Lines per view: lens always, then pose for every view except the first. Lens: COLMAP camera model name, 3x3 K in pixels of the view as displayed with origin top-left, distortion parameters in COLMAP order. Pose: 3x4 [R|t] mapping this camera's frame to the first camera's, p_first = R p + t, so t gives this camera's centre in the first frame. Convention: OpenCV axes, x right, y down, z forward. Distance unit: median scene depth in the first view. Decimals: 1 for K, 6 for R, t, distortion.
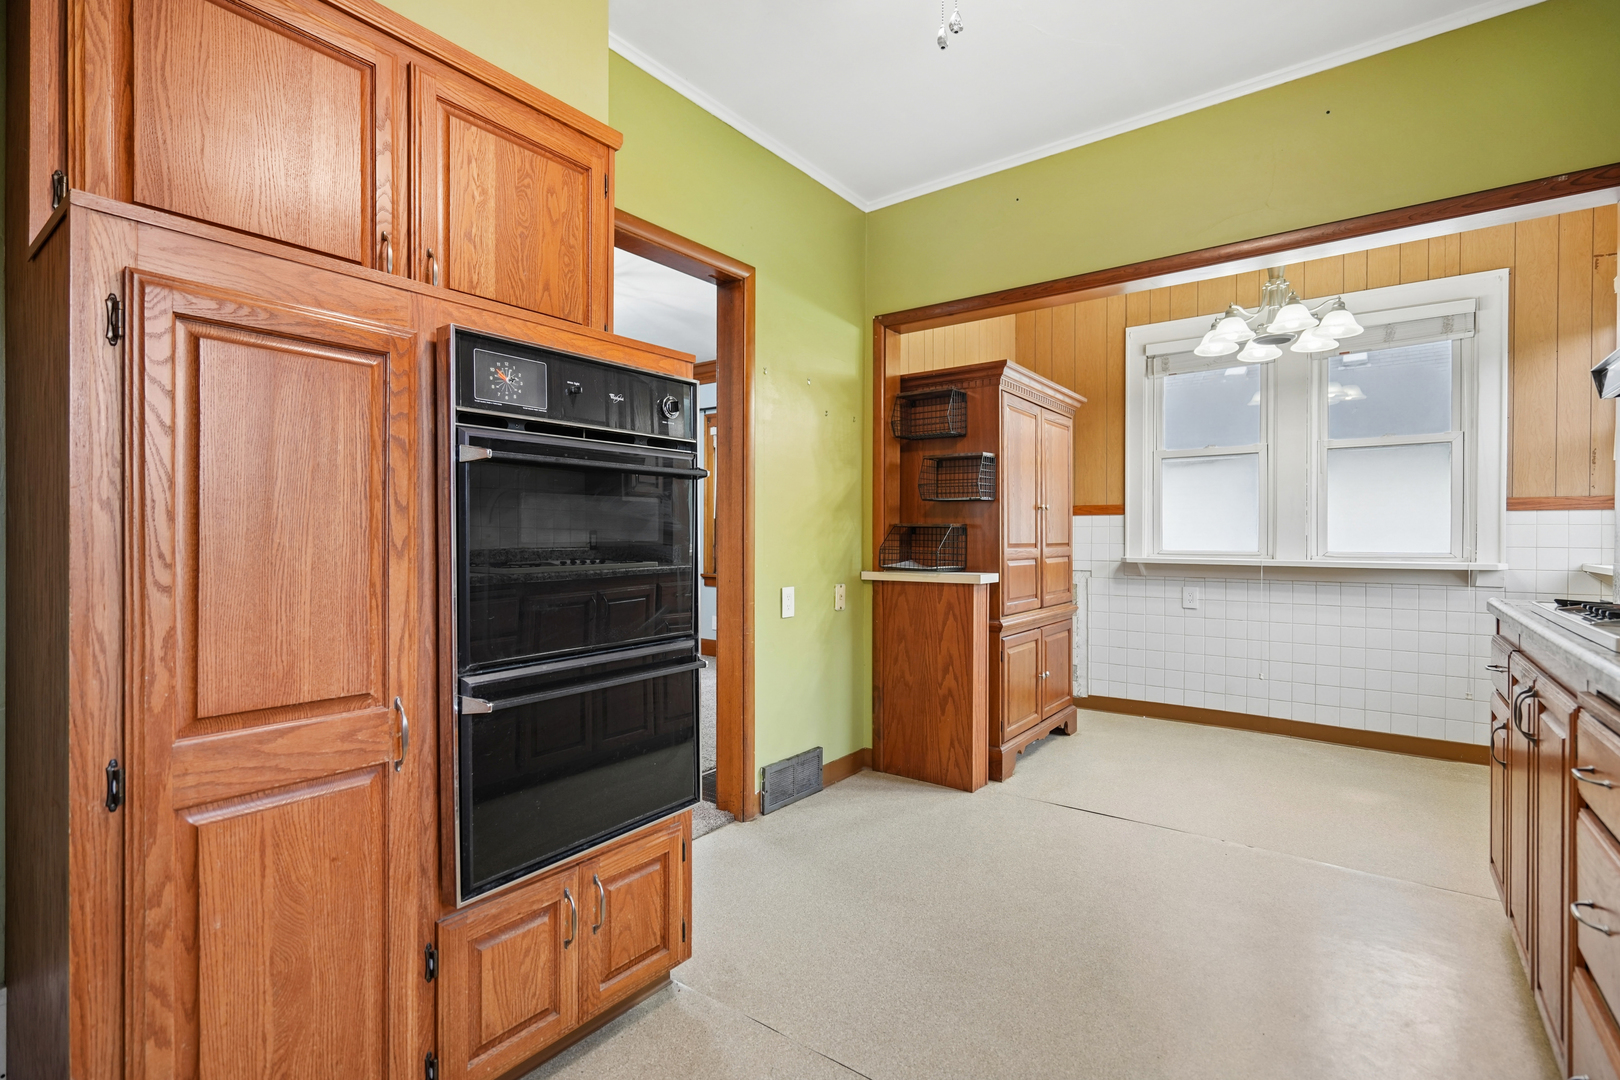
lens RADIAL K [[742.7, 0, 810.0], [0, 742.7, 540.0], [0, 0, 1]] dist [0.002279, 0.000083]
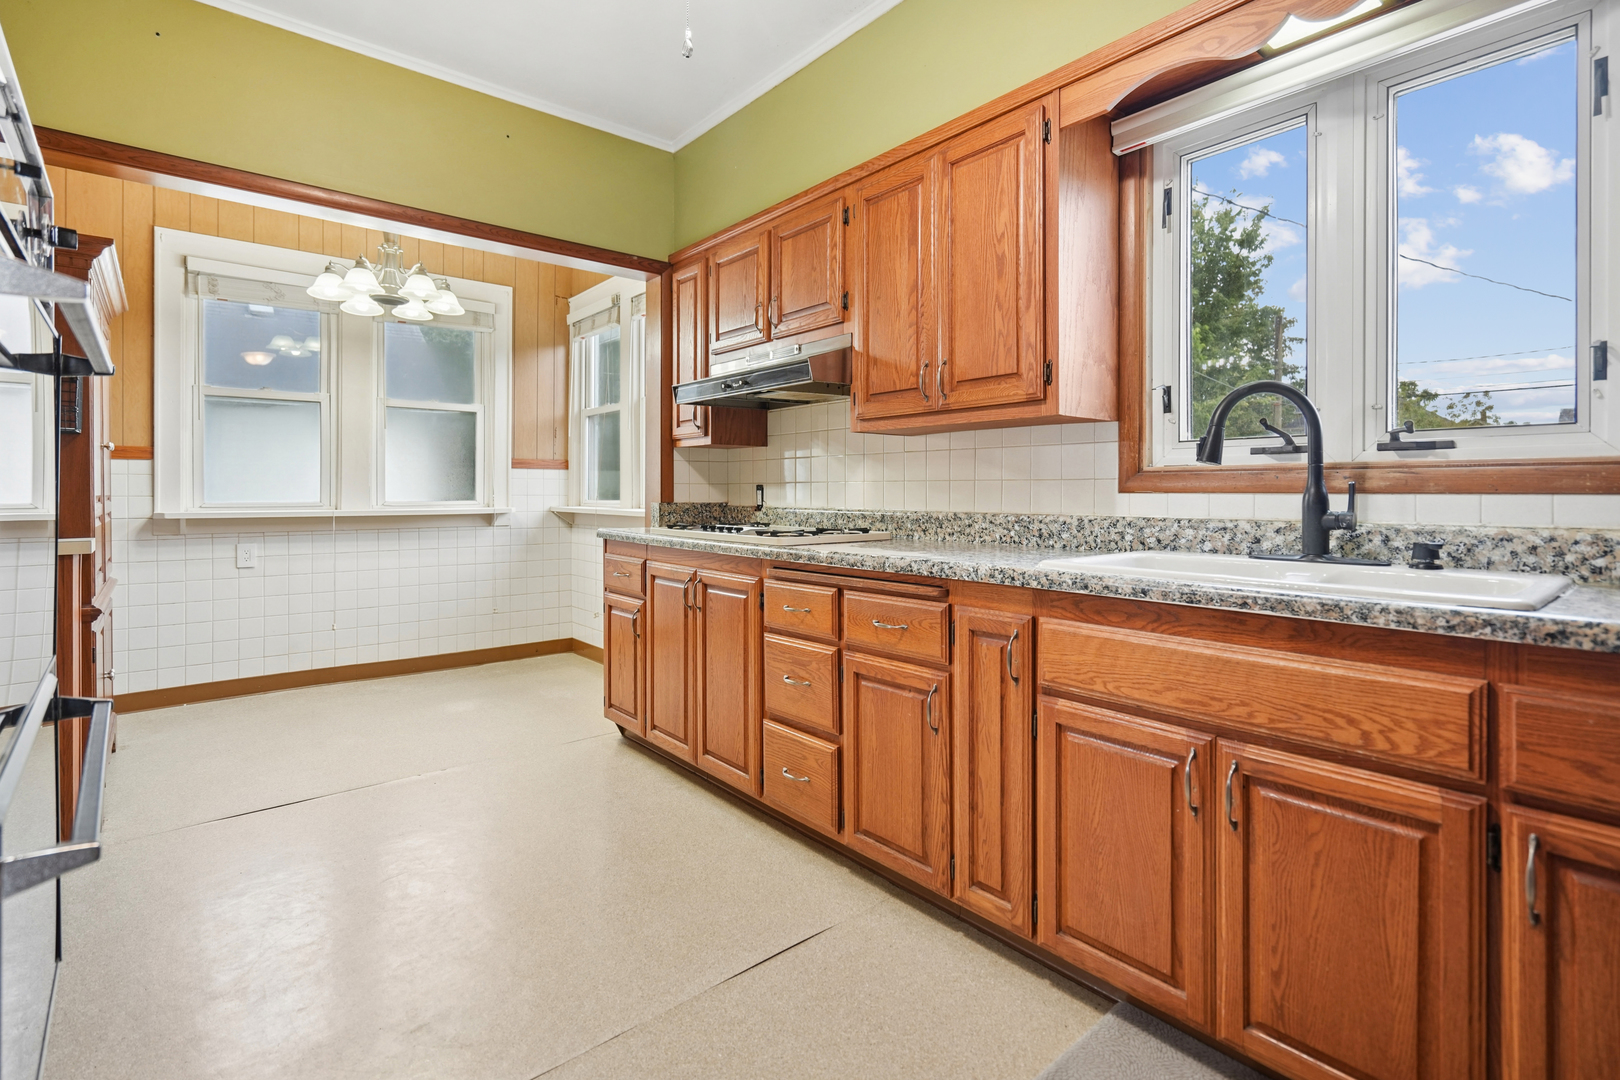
lens RADIAL K [[759.9, 0, 814.7], [0, 759.9, 496.3], [0, 0, 1]] dist [-0.002526, -0.000229]
pose [[0.221837, -0.008398, 0.975048, -0.241460], [0.004642, 0.999961, 0.007557, 0.002909], [-0.975073, 0.002850, 0.221867, 0.143094]]
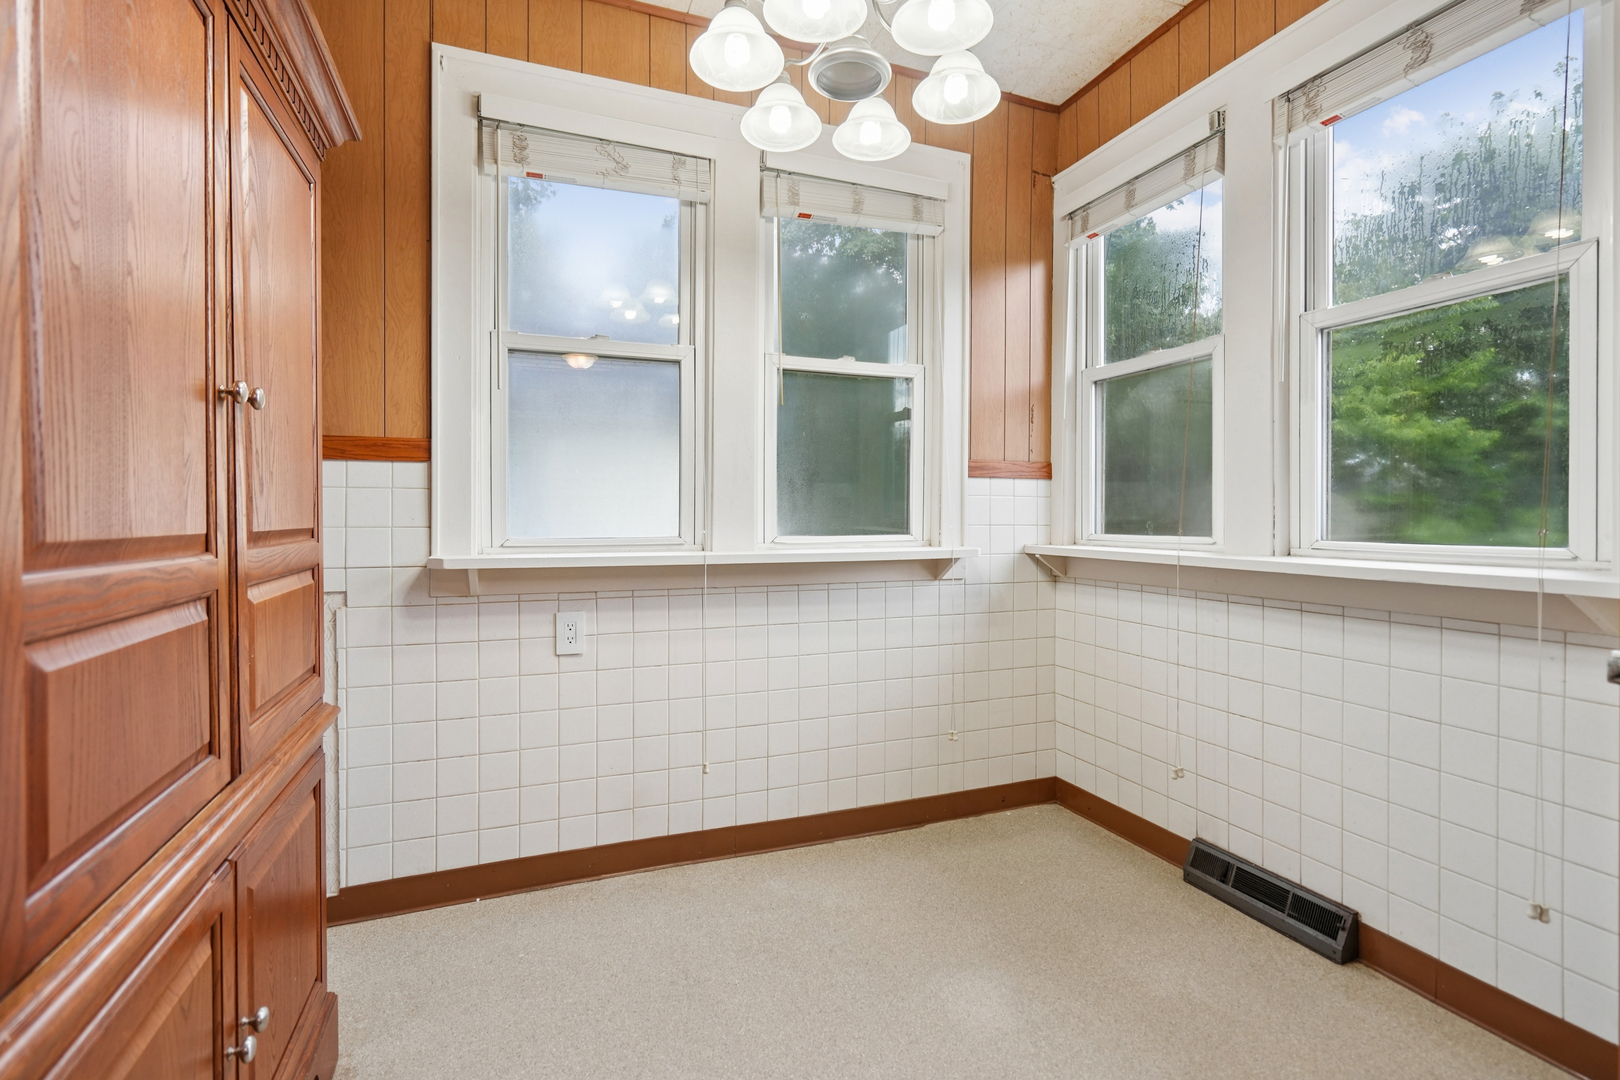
lens RADIAL K [[746.1, 0, 811.9], [0, 746.1, 521.9], [0, 0, 1]] dist [-0.003469, -0.000109]
pose [[0.521602, -0.009224, 0.853139, 0.181590], [0.005508, 0.999957, 0.007443, -0.000453], [-0.853171, 0.000817, 0.521631, 0.645171]]
